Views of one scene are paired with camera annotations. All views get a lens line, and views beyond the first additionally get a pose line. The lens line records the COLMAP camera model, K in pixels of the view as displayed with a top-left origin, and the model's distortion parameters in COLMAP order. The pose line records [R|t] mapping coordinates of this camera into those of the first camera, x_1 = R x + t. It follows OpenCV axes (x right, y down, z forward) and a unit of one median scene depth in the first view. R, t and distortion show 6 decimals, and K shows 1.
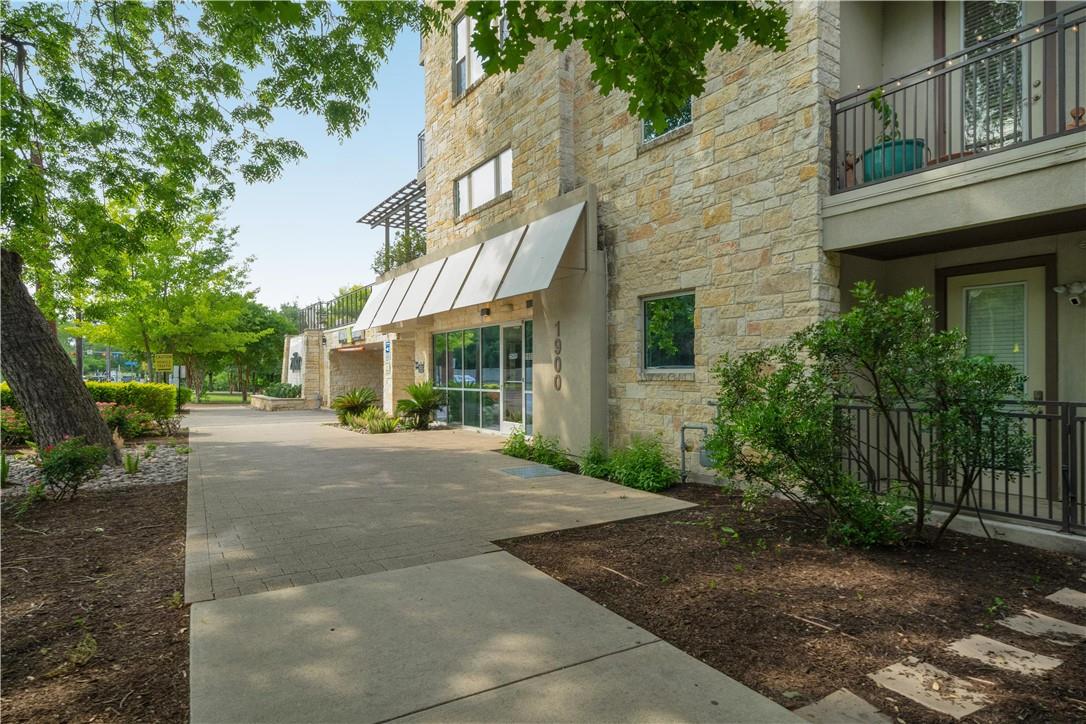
lens RADIAL K [[627.7, 0, 543.0], [0, 627.7, 362.0], [0, 0, 1]] dist [-0.003746, -0.000745]
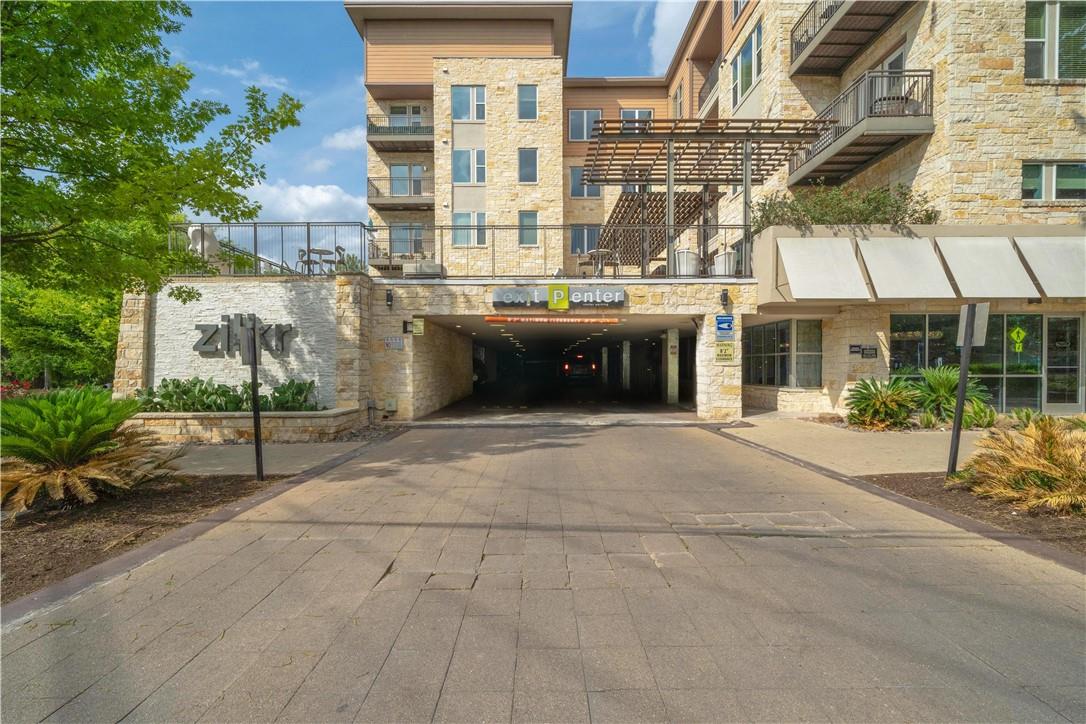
lens RADIAL K [[468.9, 0, 543.0], [0, 468.9, 362.0], [0, 0, 1]] dist [-0.001966, -0.000031]
pose [[0.521227, 0.002975, 0.853413, -1.918715], [-0.014317, 0.999884, 0.005259, 0.050681], [-0.853298, -0.014960, 0.521209, 2.094306]]
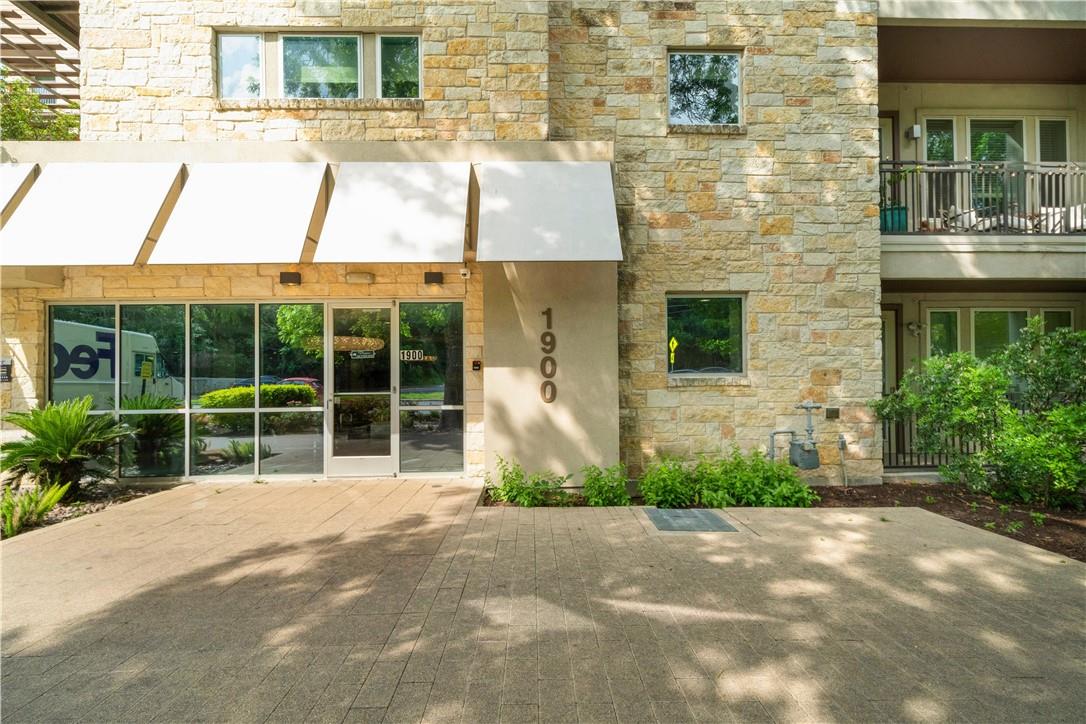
lens RADIAL K [[468.9, 0, 543.0], [0, 468.9, 362.0], [0, 0, 1]] dist [-0.001966, -0.000031]
pose [[0.511301, 0.021639, 0.859129, -0.572983], [-0.009065, 0.999763, -0.019787, 0.010800], [-0.859354, 0.002329, 0.511376, 0.923661]]
